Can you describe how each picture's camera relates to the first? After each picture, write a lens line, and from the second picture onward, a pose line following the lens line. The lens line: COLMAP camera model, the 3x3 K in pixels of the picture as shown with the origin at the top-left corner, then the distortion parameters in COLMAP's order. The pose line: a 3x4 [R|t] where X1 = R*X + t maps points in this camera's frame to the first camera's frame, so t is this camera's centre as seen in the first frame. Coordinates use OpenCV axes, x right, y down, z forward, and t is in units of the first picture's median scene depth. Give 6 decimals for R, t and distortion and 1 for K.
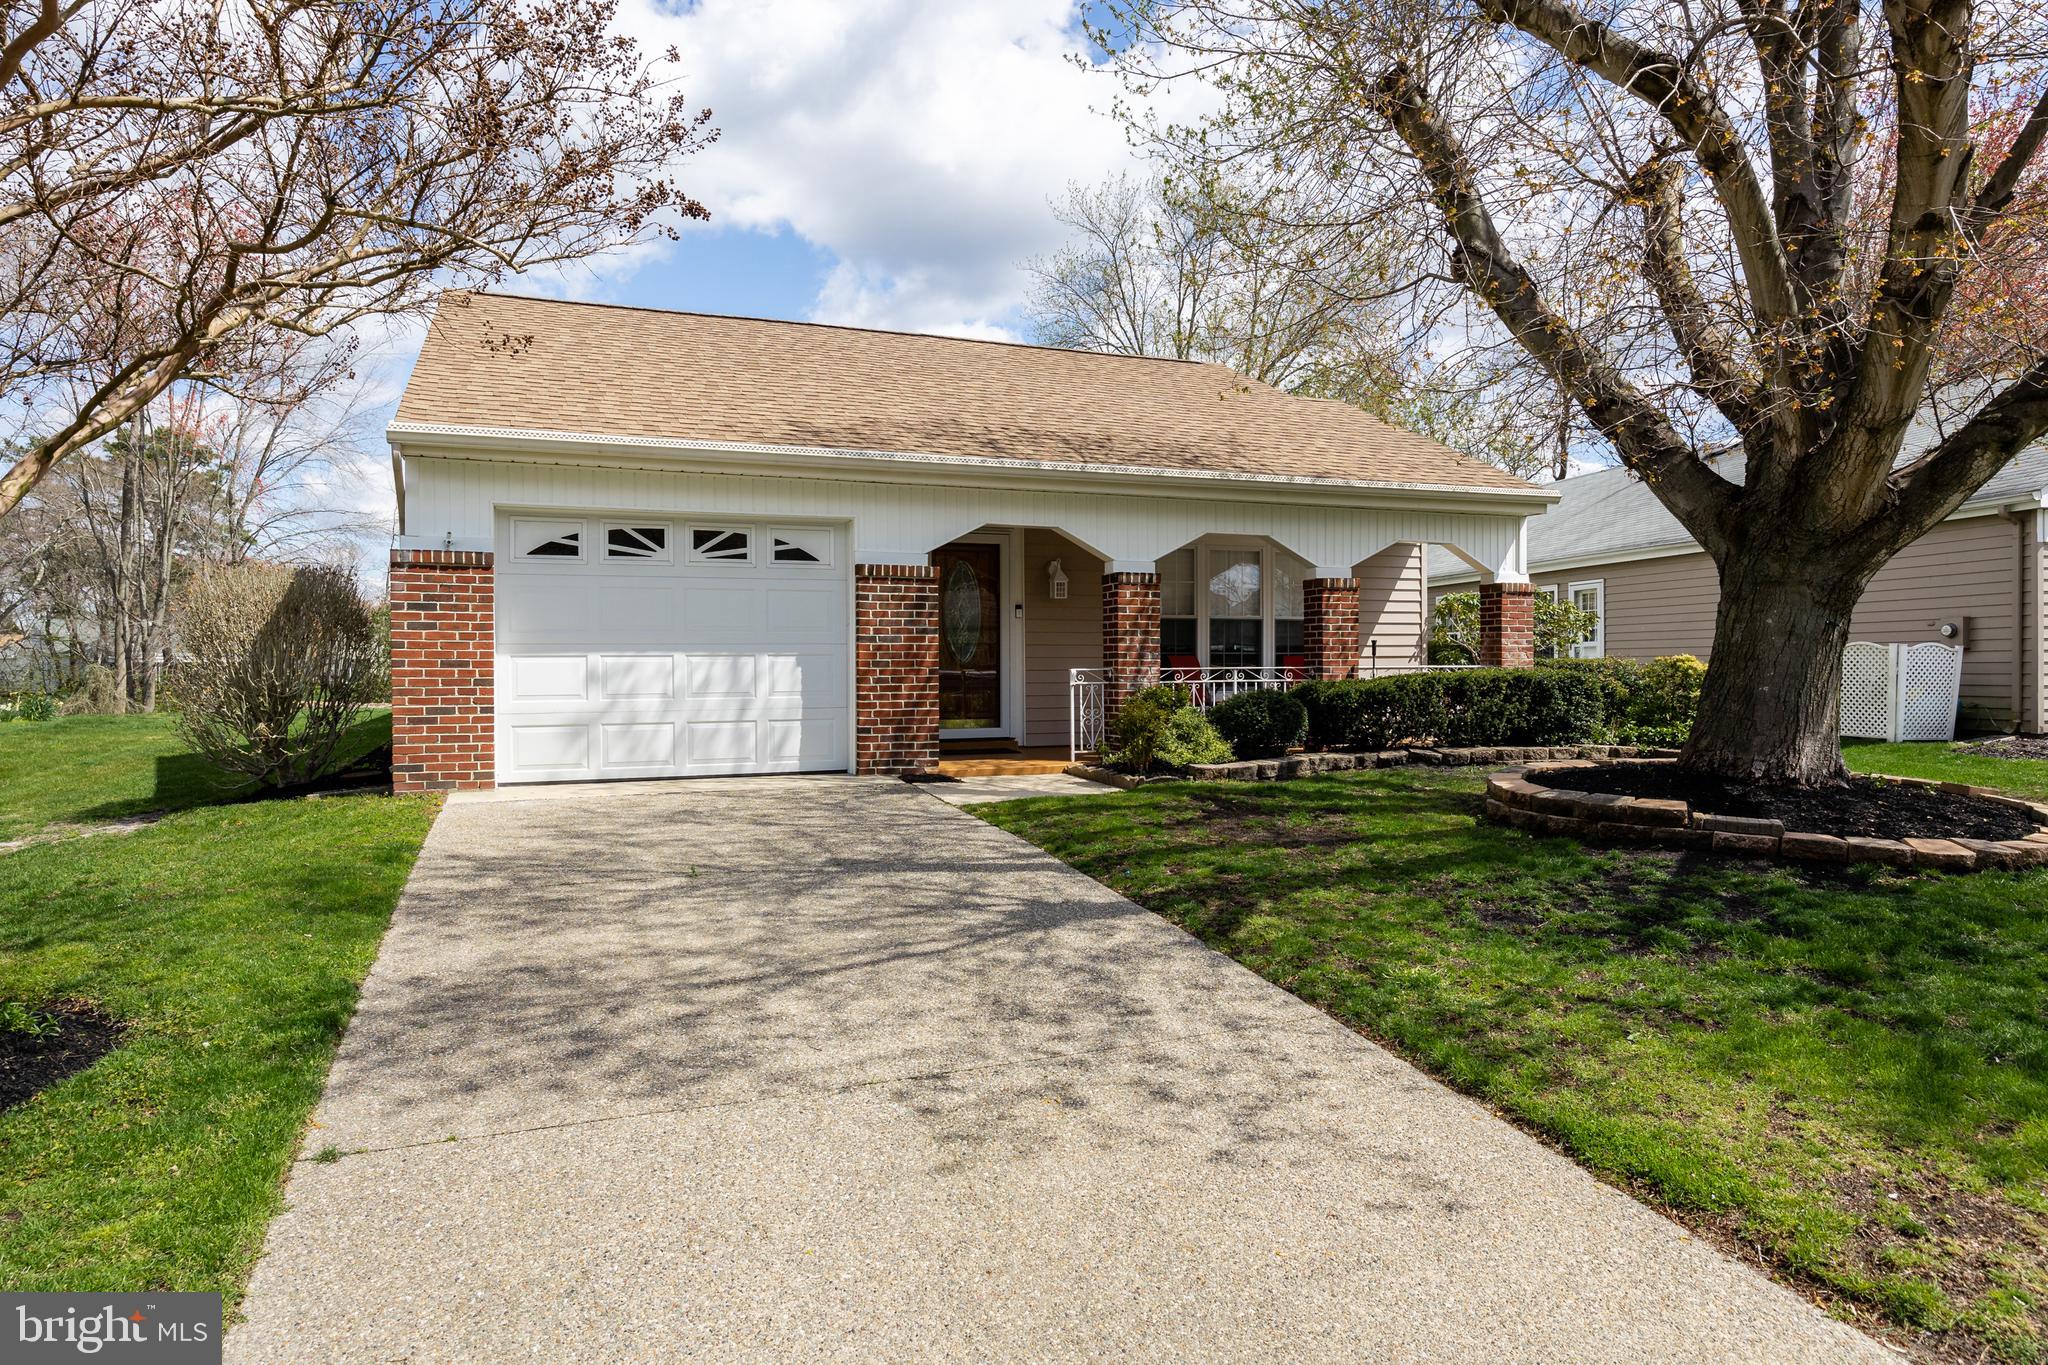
lens RADIAL K [[1158.8, 0, 1024.0], [0, 1158.8, 682.5], [0, 0, 1]] dist [0.007029, 0.000510]
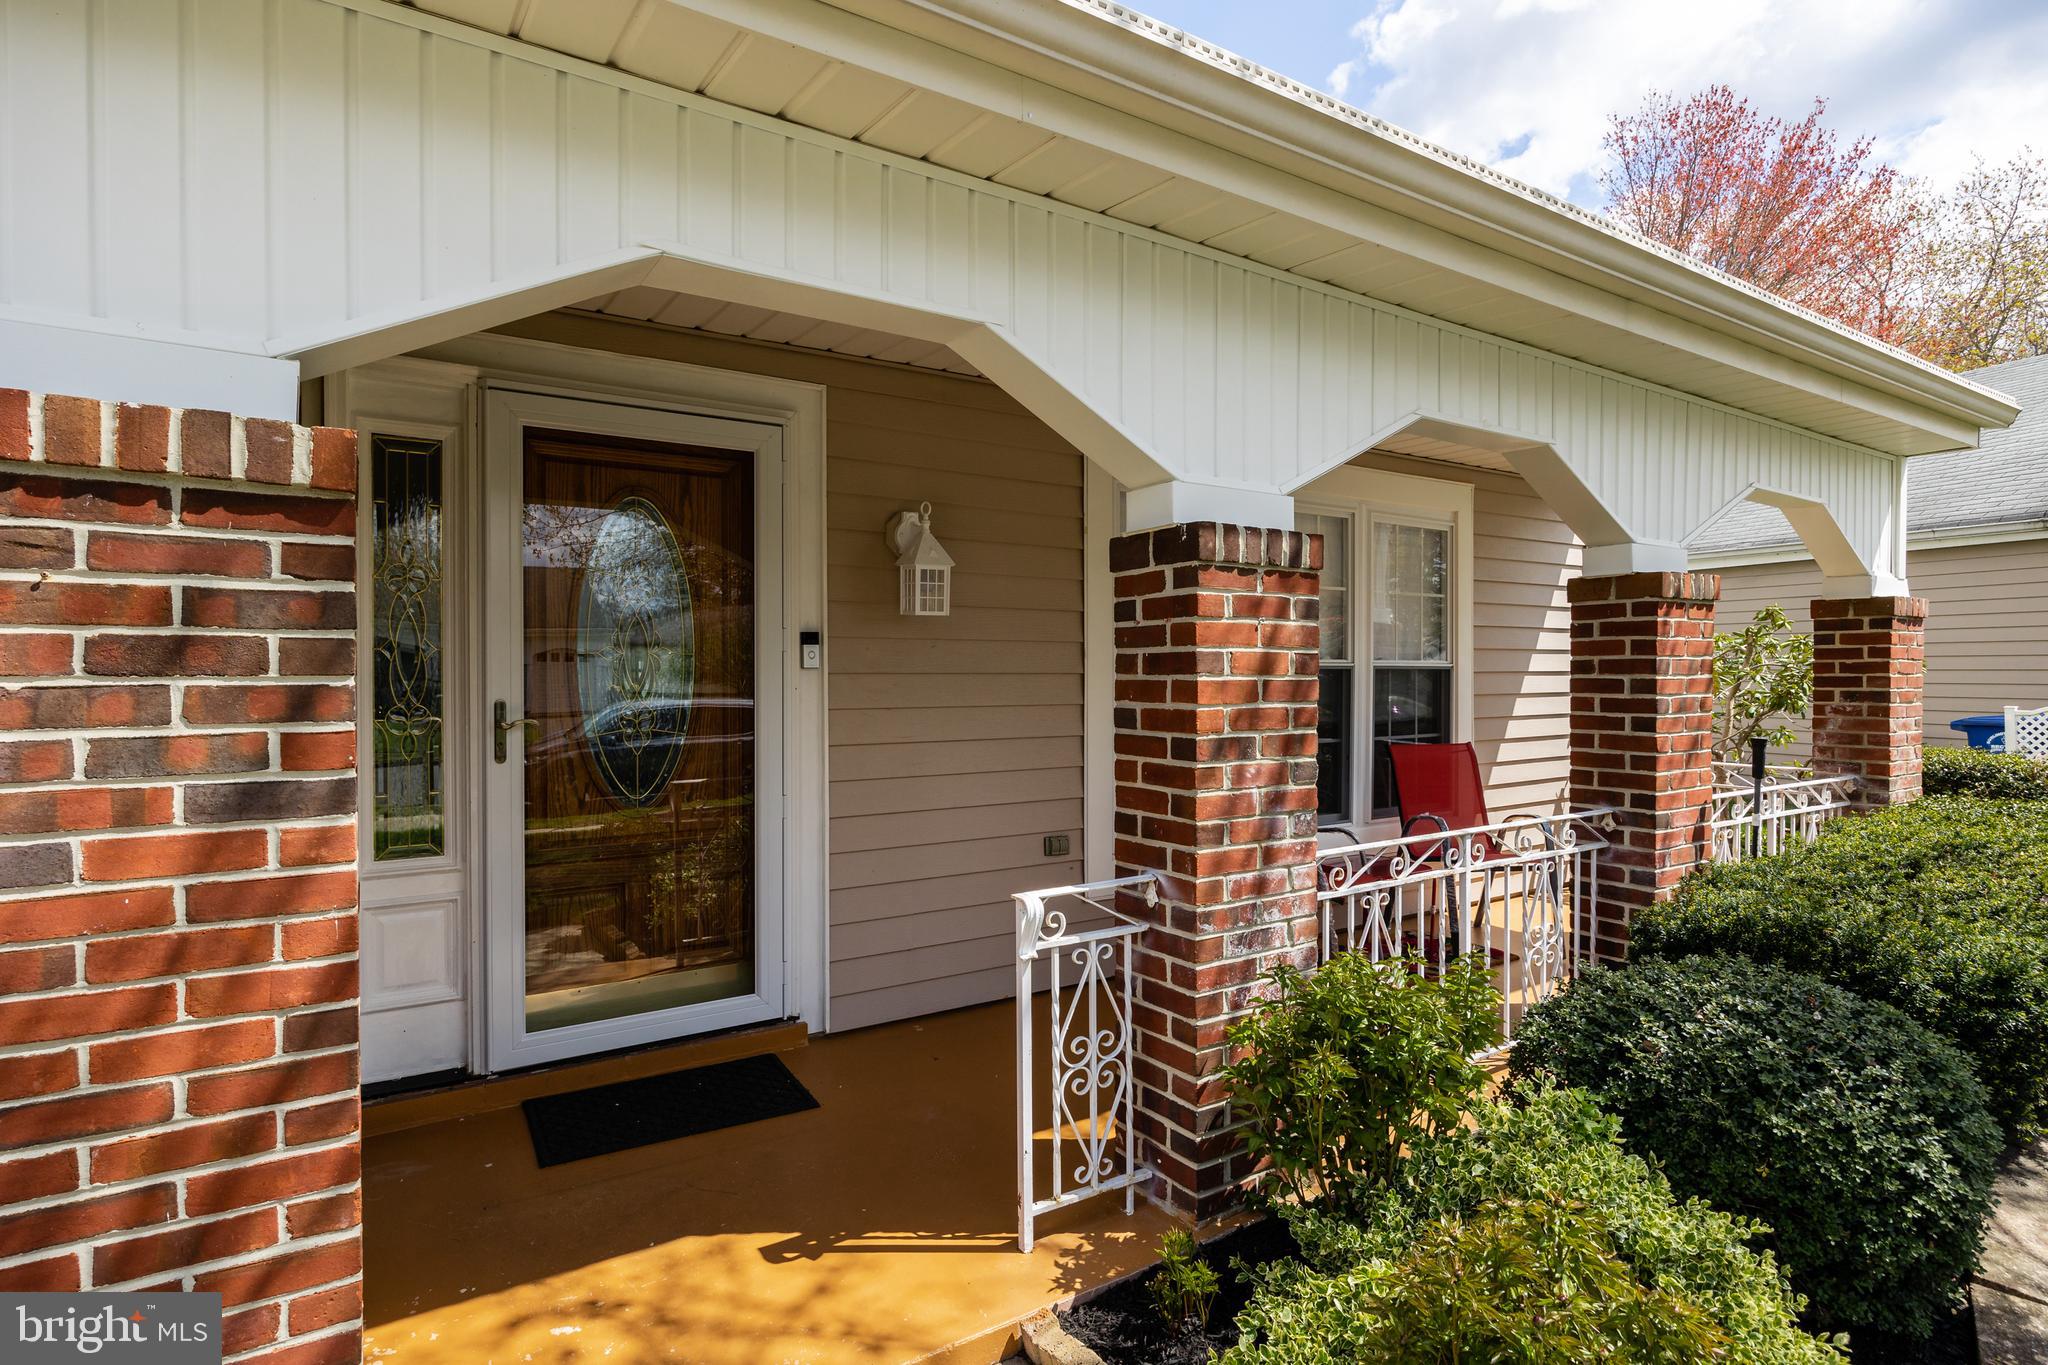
lens RADIAL K [[1052.6, 0, 1024.0], [0, 1052.6, 682.5], [0, 0, 1]] dist [-0.000276, -0.000213]
pose [[0.979265, 0.001952, 0.202572, -0.006846], [-0.000598, 0.999977, -0.006747, -0.060371], [-0.202581, 0.006486, 0.979244, 0.821611]]
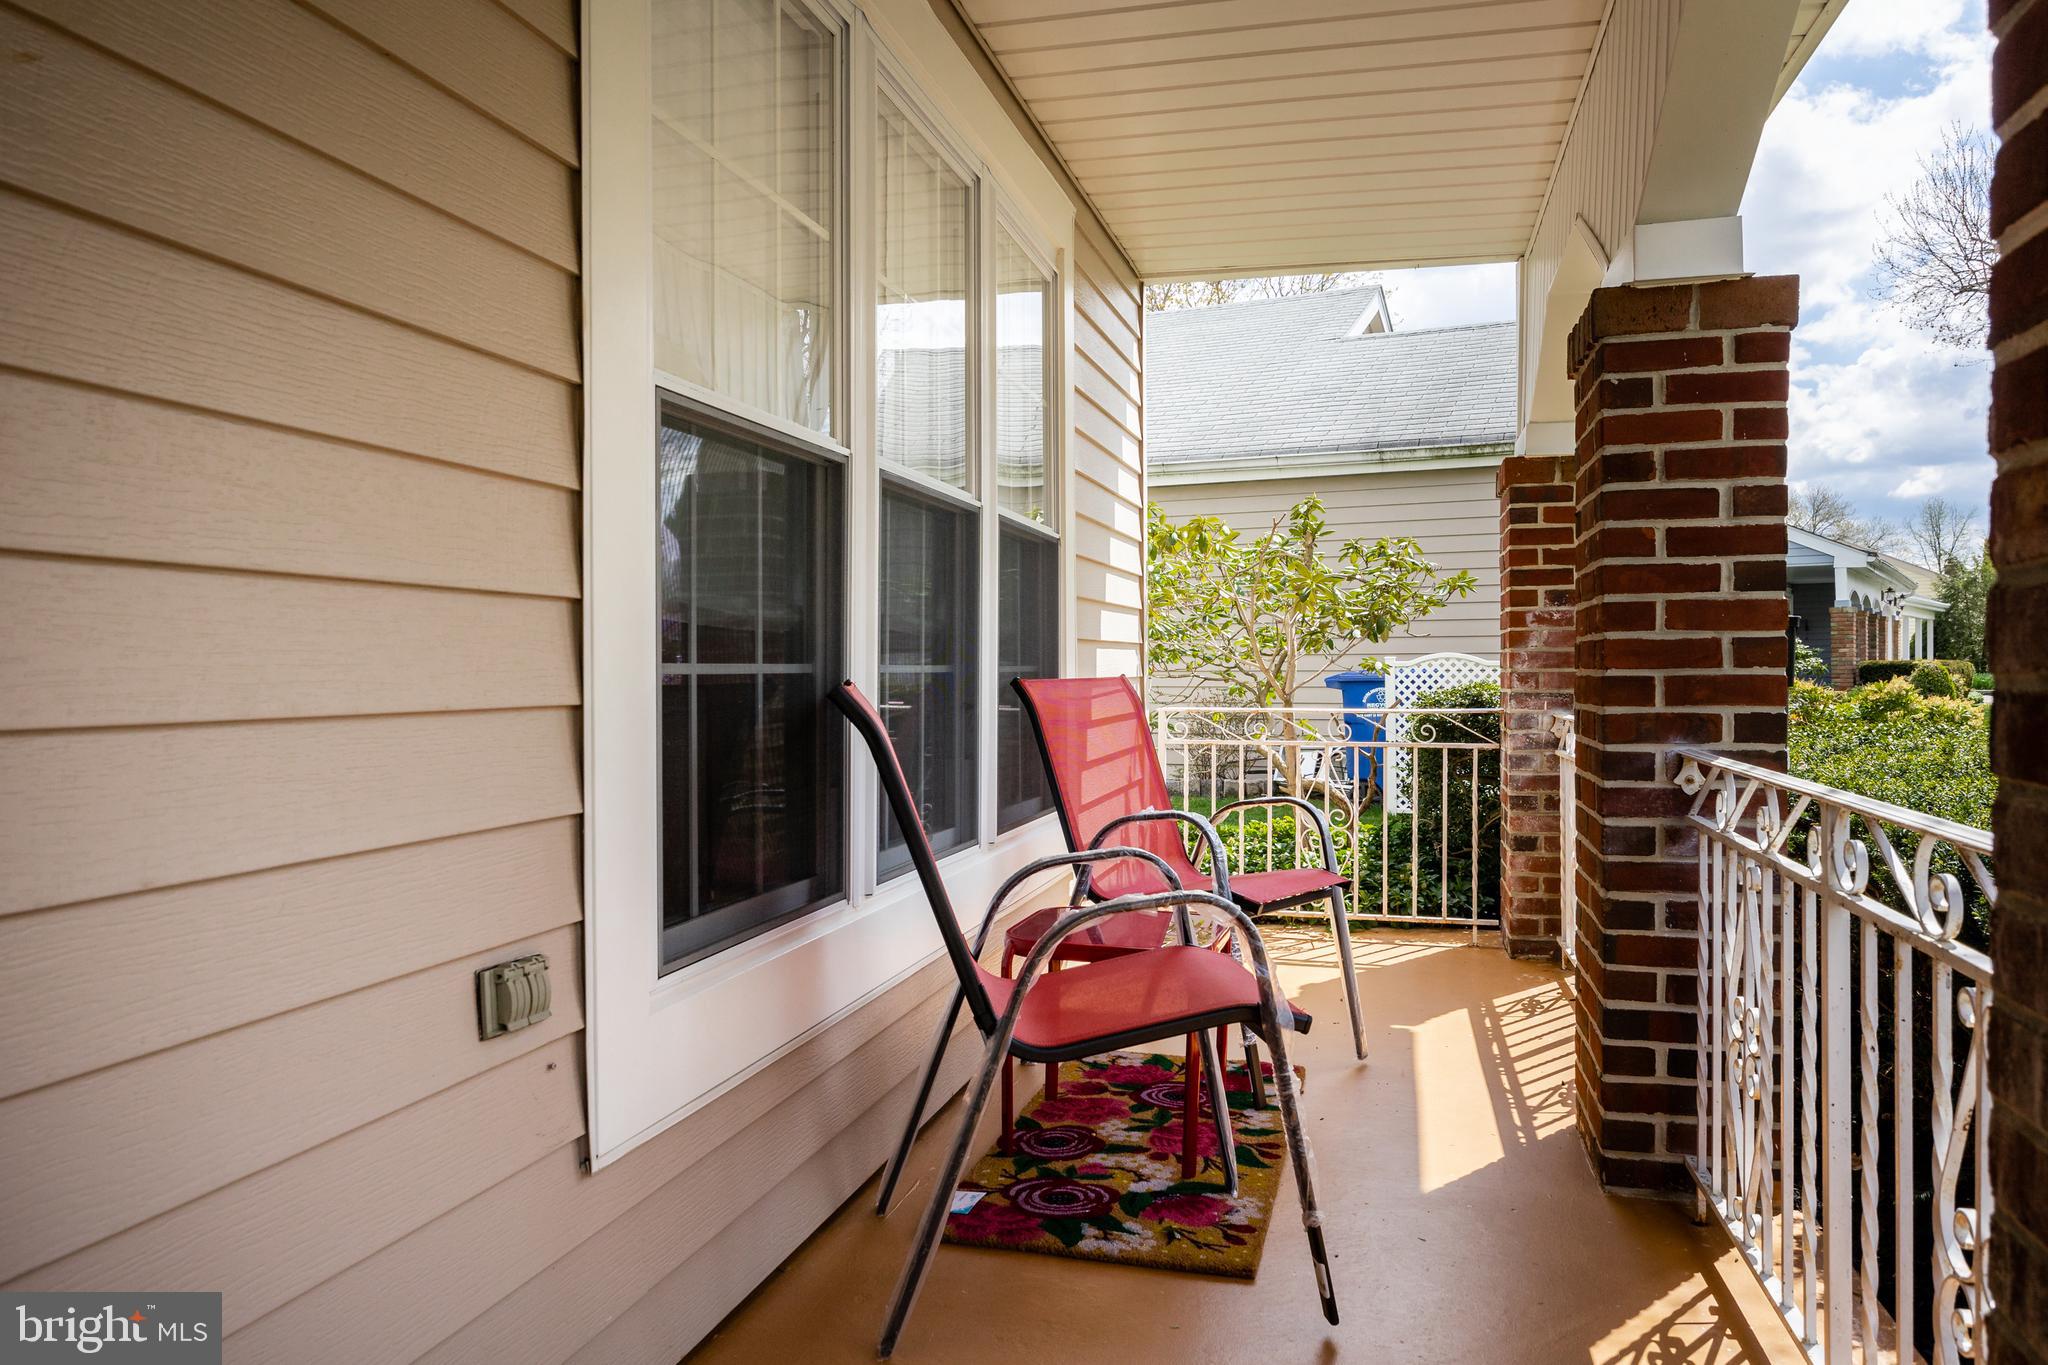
lens RADIAL K [[1413.4, 0, 1024.0], [0, 1413.4, 682.5], [0, 0, 1]] dist [0.002128, 0.000465]
pose [[0.582509, -0.003863, 0.812815, 0.000376], [0.016916, 0.999830, -0.007371, -0.027472], [-0.812648, 0.018043, 0.582475, 1.119585]]
